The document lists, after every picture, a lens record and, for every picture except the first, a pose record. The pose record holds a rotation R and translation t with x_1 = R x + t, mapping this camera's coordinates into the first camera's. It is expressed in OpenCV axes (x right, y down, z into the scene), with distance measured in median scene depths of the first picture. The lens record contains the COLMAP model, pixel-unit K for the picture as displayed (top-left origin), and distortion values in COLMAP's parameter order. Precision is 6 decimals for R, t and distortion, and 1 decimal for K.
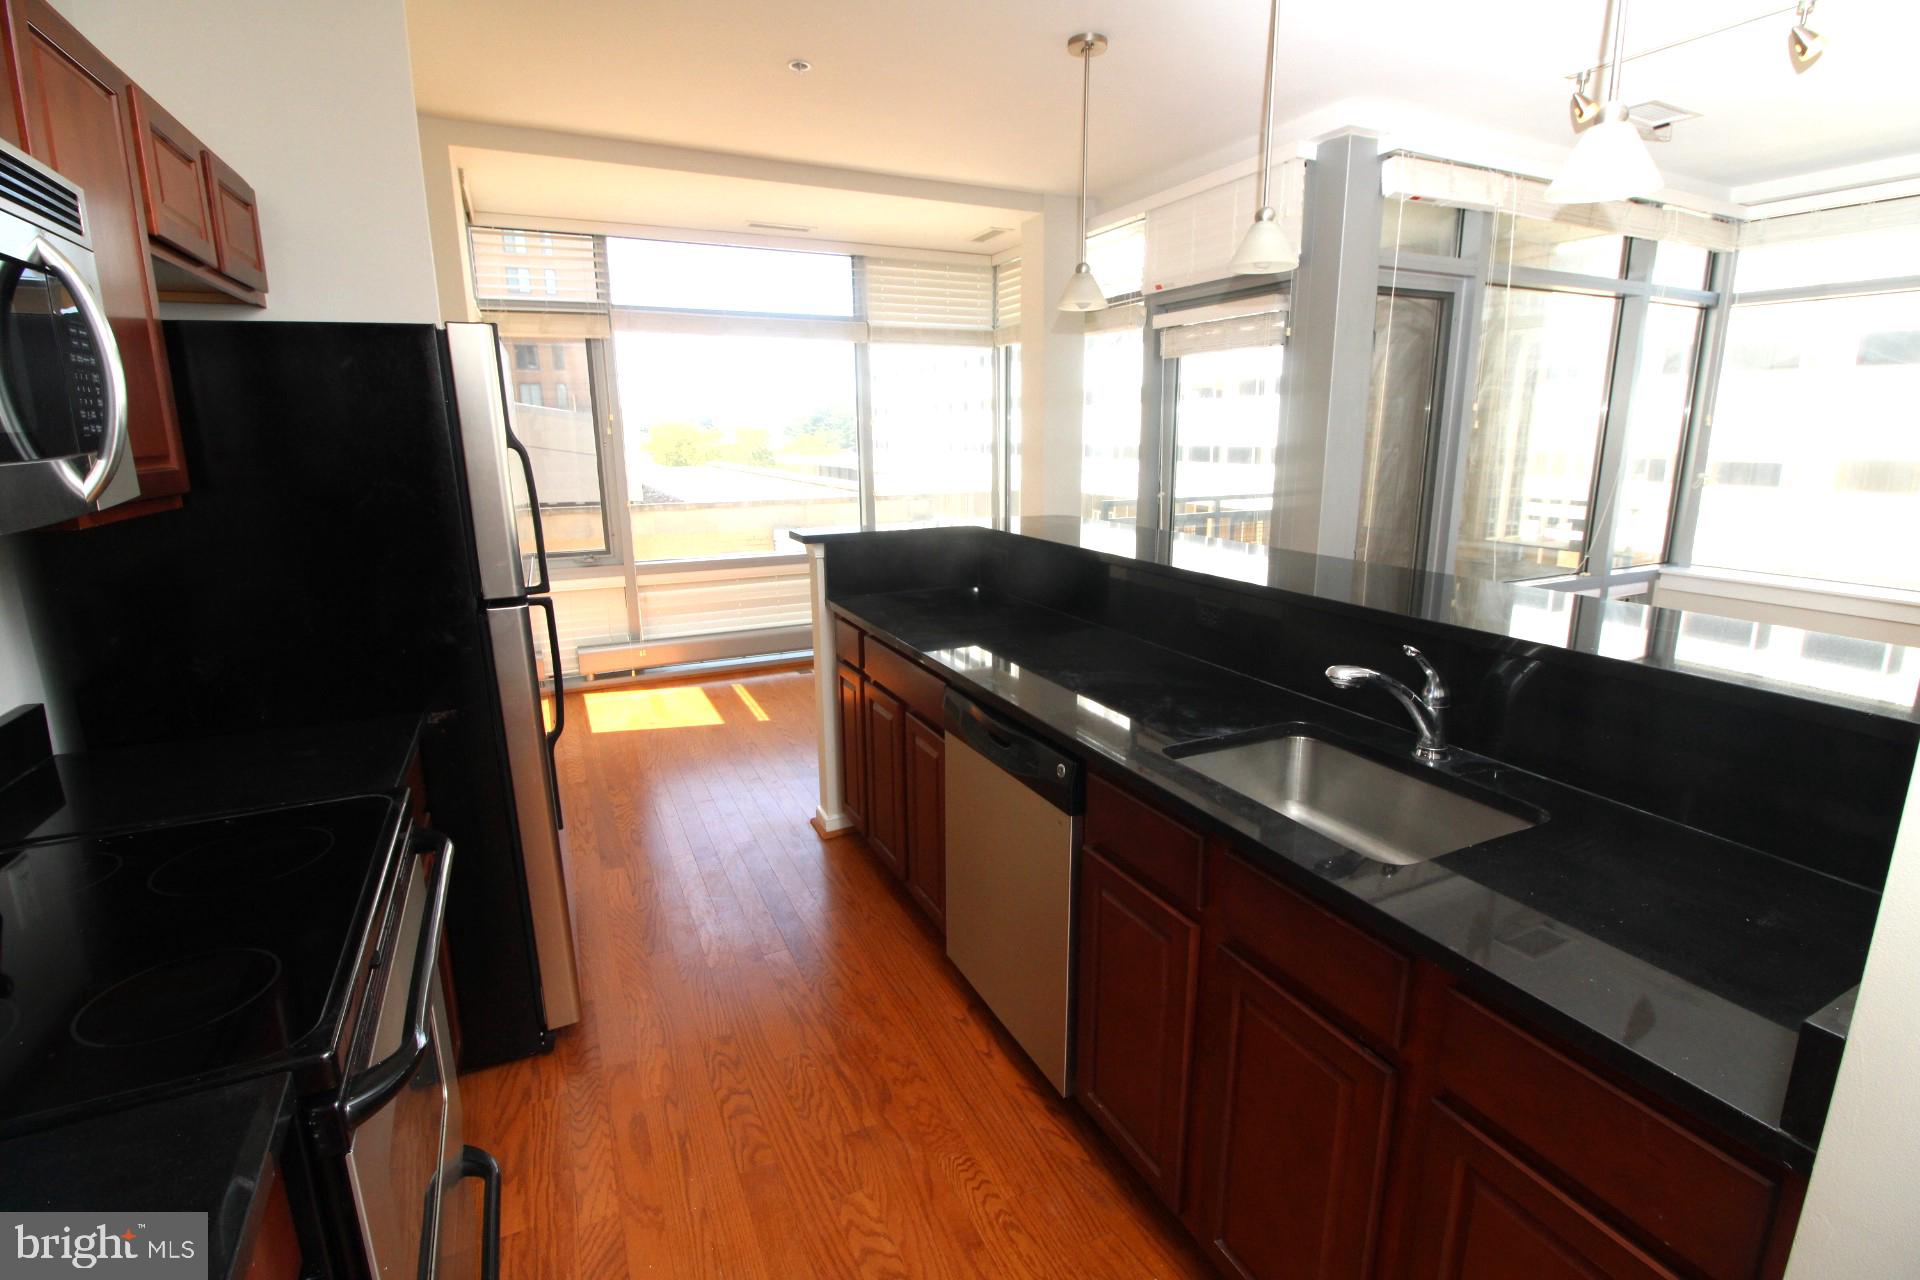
lens RADIAL K [[890.7, 0, 960.0], [0, 890.7, 640.0], [0, 0, 1]] dist [-0.023610, -0.000516]
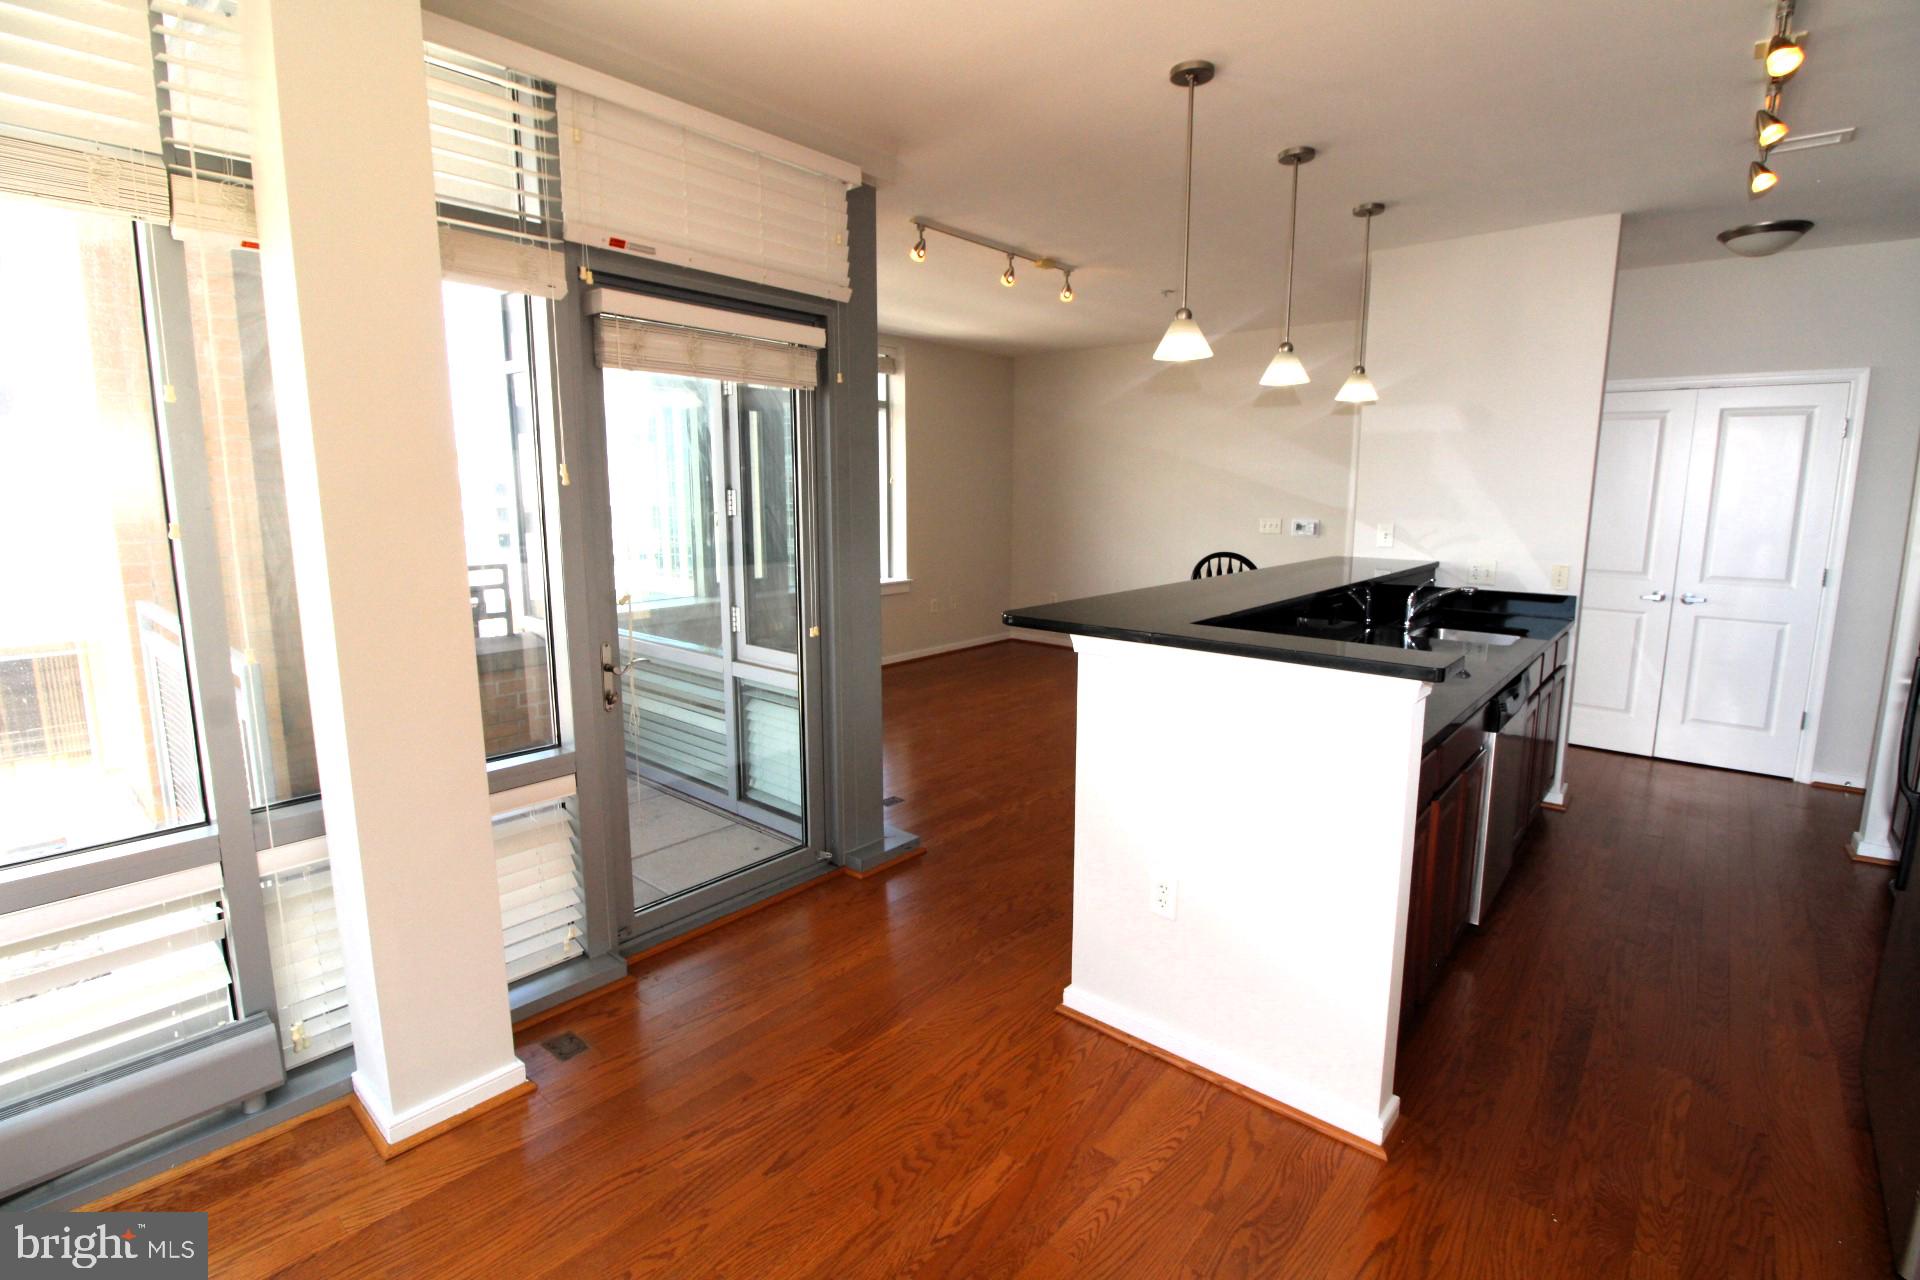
lens RADIAL K [[890.7, 0, 960.0], [0, 890.7, 640.0], [0, 0, 1]] dist [-0.023610, -0.000516]
pose [[-0.399352, -0.143492, 0.905499, -0.586814], [0.204483, 0.948854, 0.240545, -0.352679], [-0.893703, 0.281221, -0.349585, 1.527480]]
